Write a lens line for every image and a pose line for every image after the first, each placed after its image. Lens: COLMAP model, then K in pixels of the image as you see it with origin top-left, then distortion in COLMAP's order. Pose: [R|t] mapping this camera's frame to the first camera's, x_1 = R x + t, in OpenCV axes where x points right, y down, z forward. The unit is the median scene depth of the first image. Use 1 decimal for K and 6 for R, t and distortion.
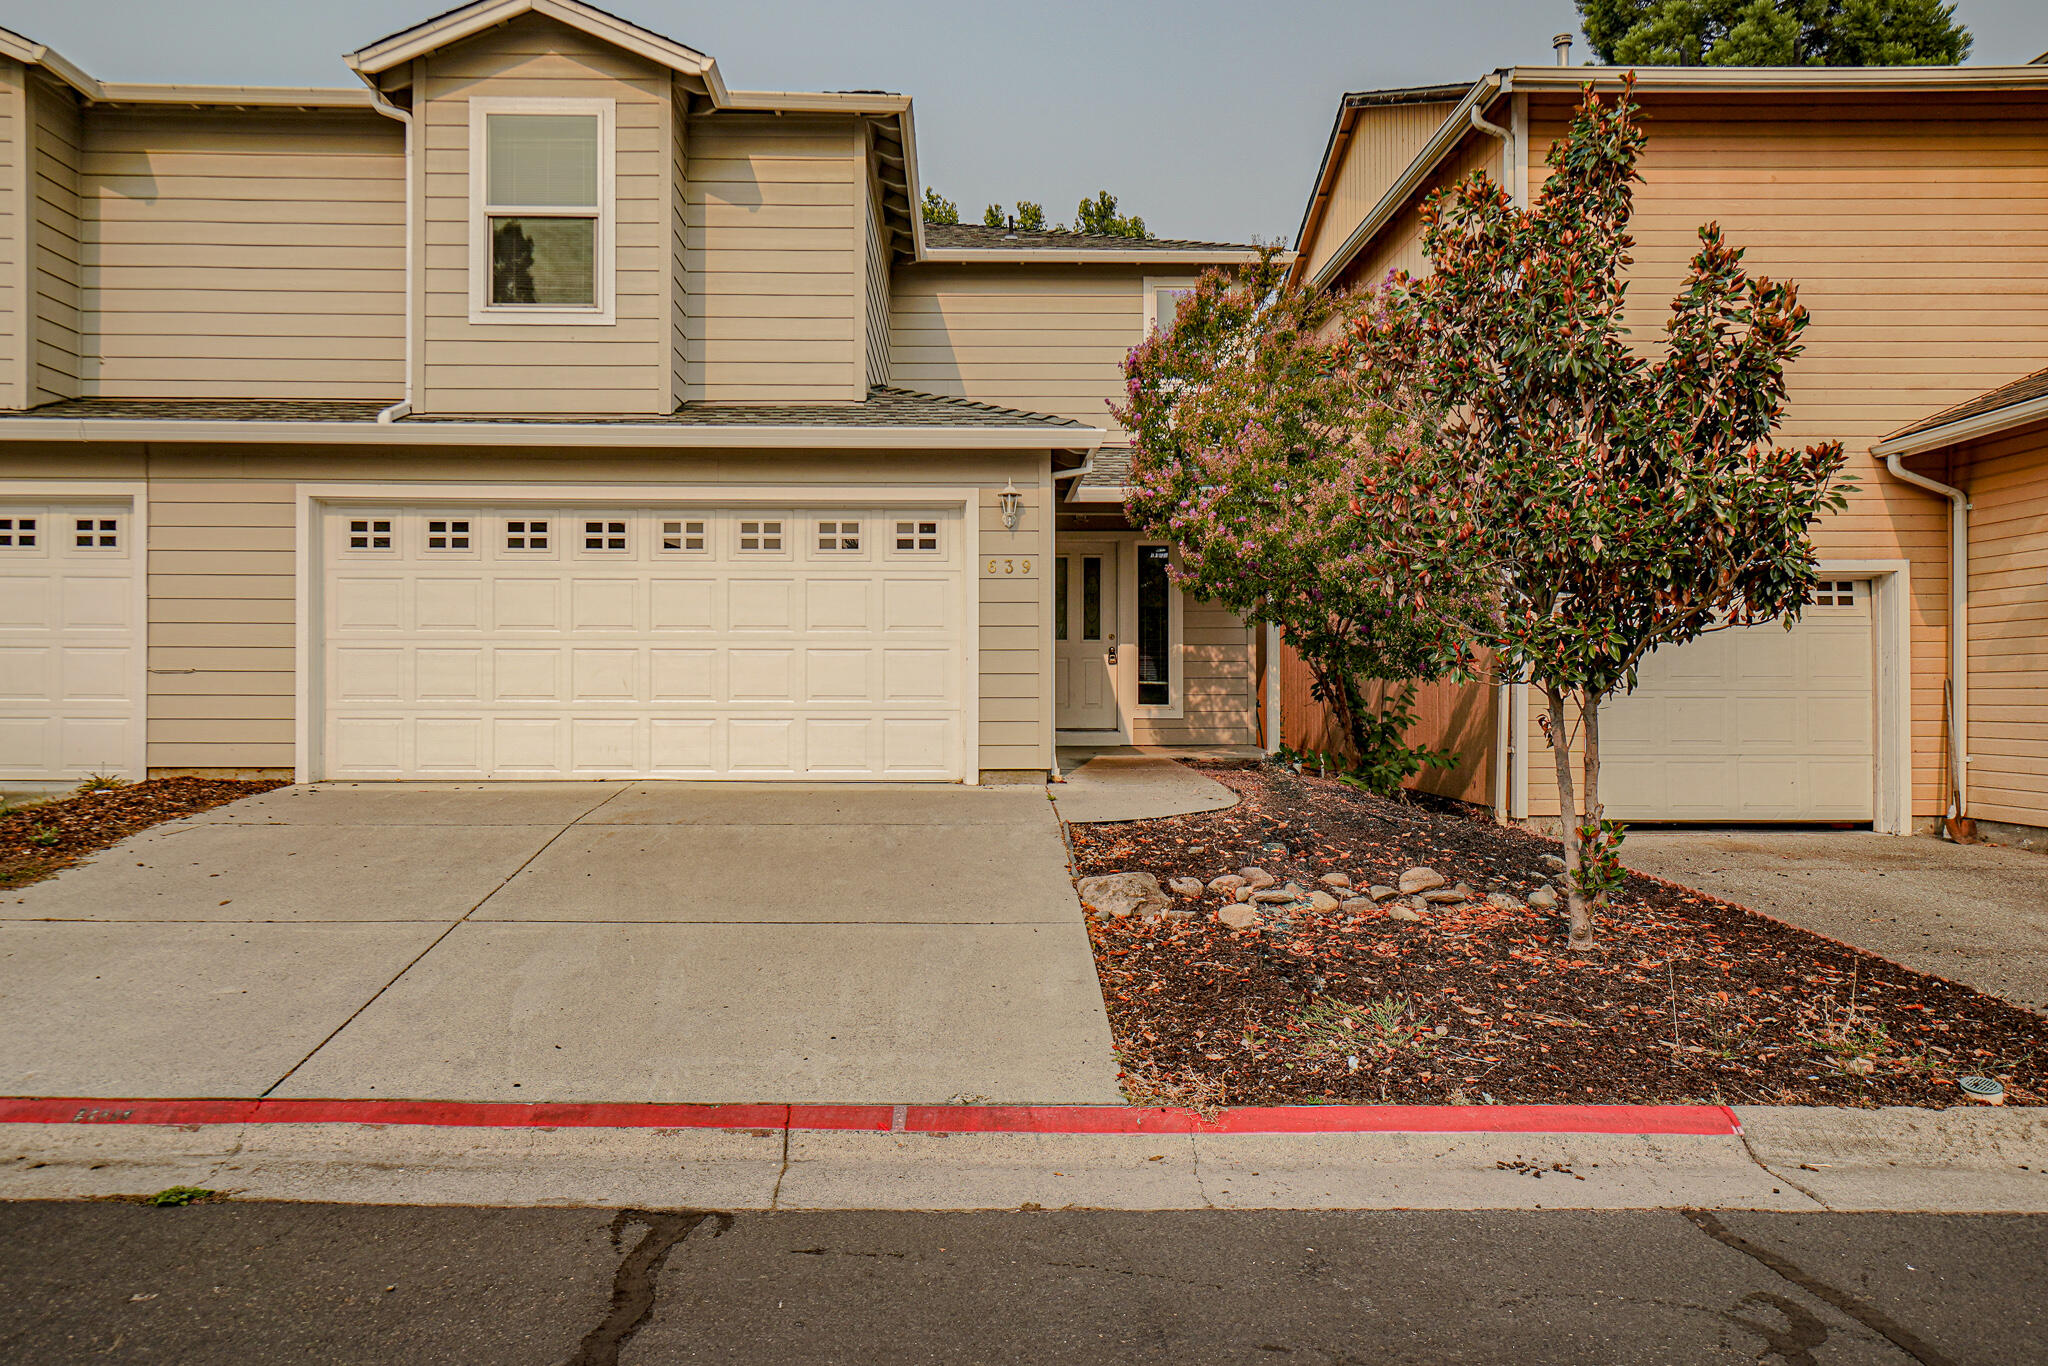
lens RADIAL K [[1379.5, 0, 1024.0], [0, 1379.5, 683.0], [0, 0, 1]] dist [-0.014819, 0.025083]
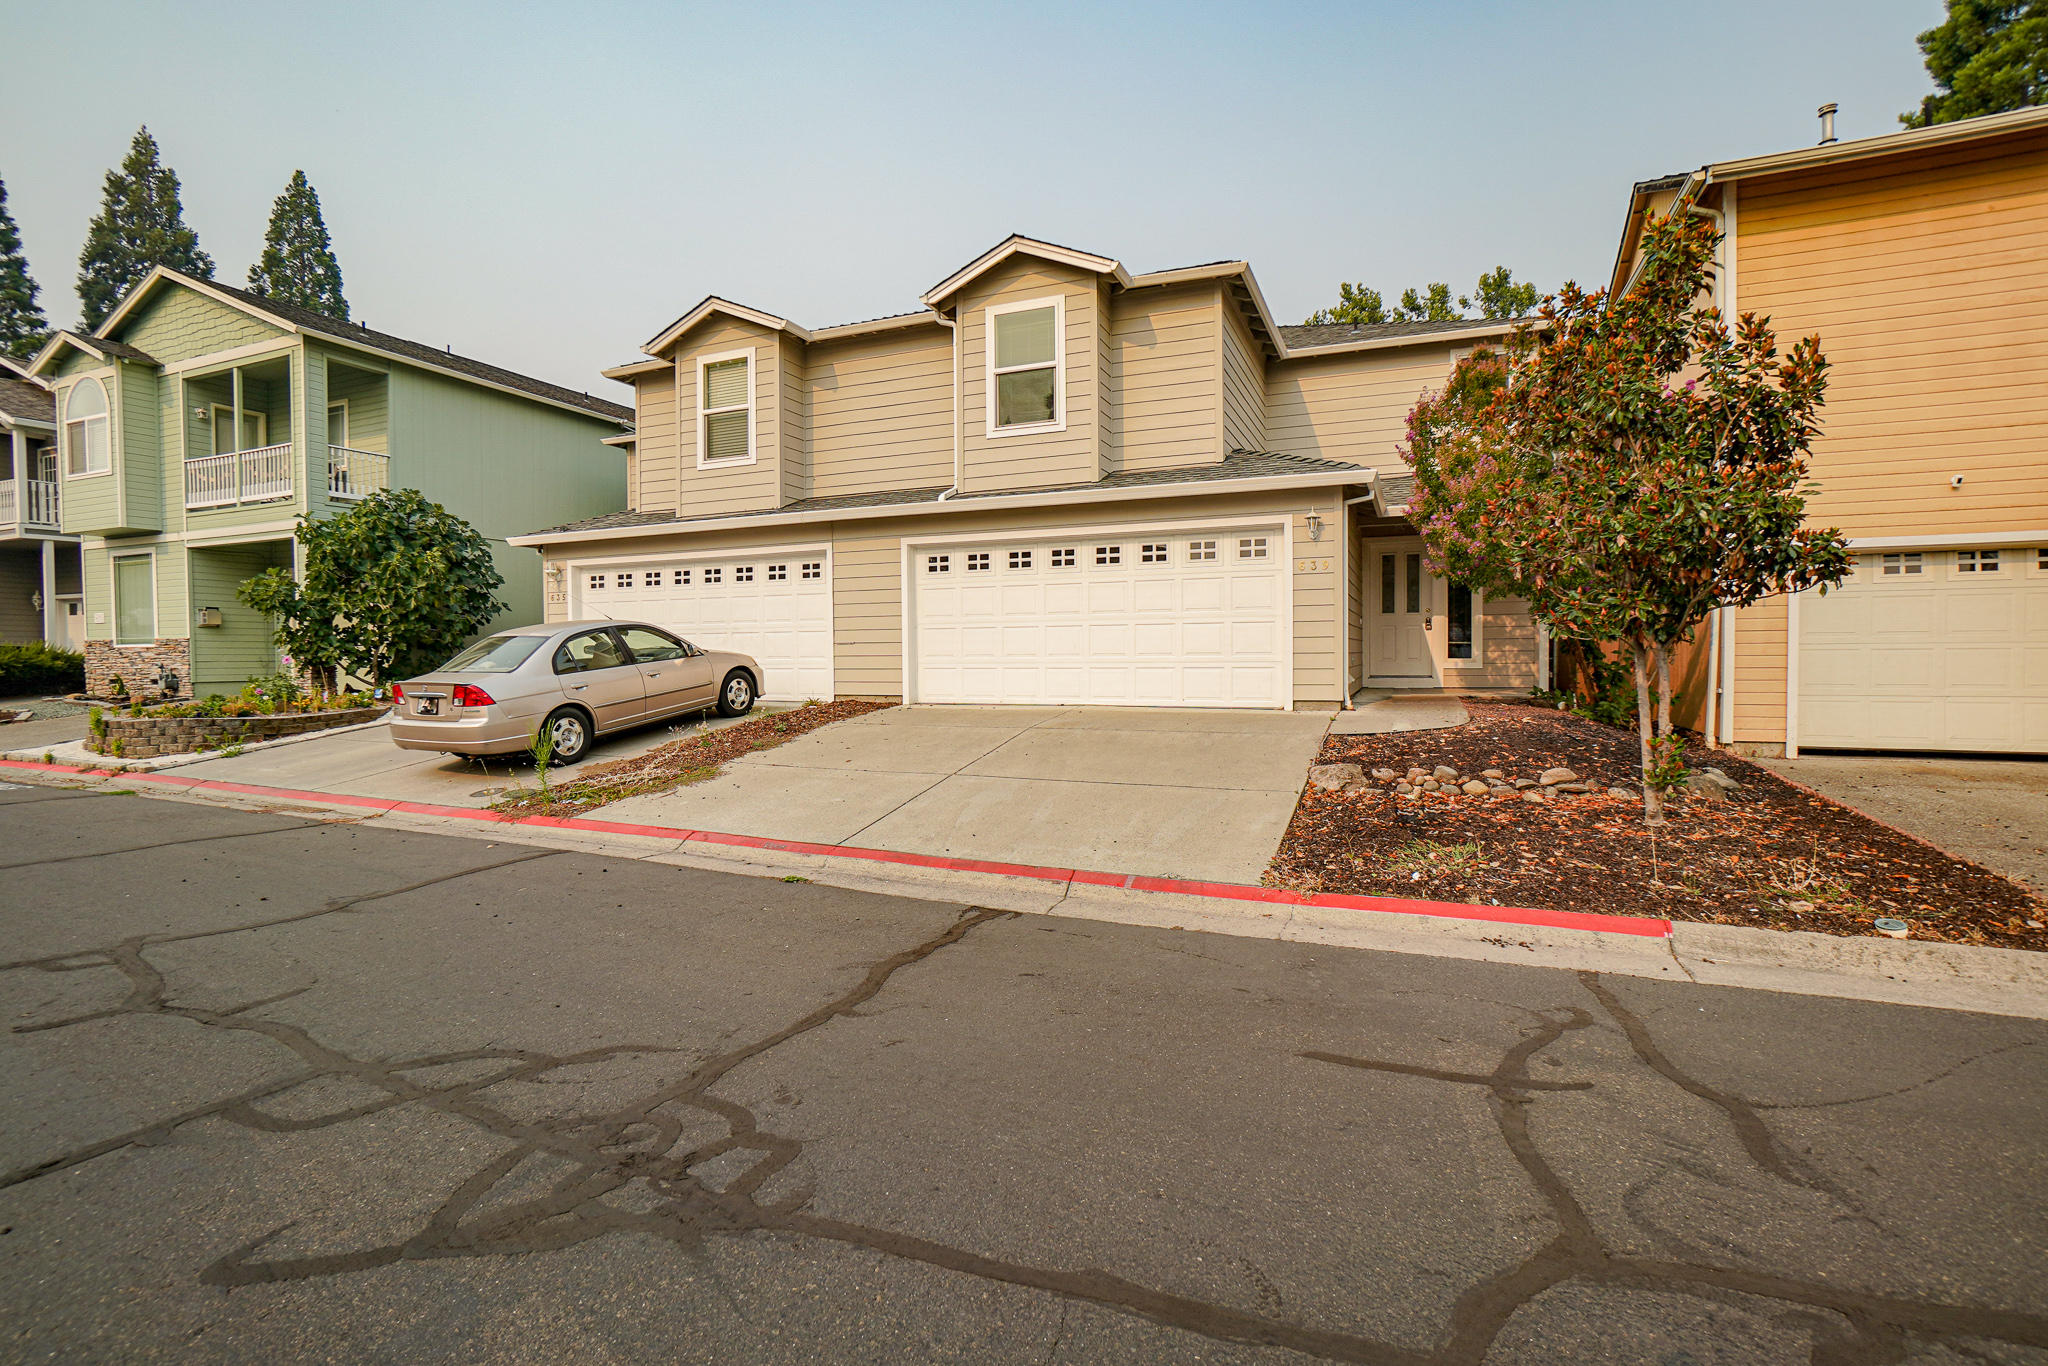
lens RADIAL K [[983.7, 0, 1024.0], [0, 983.7, 683.0], [0, 0, 1]] dist [-0.070585, 0.028039]
pose [[0.909254, 0.002534, -0.416234, 0.150980], [0.011724, 0.999429, 0.031695, 0.005877], [0.416077, -0.033699, 0.908705, -0.104047]]
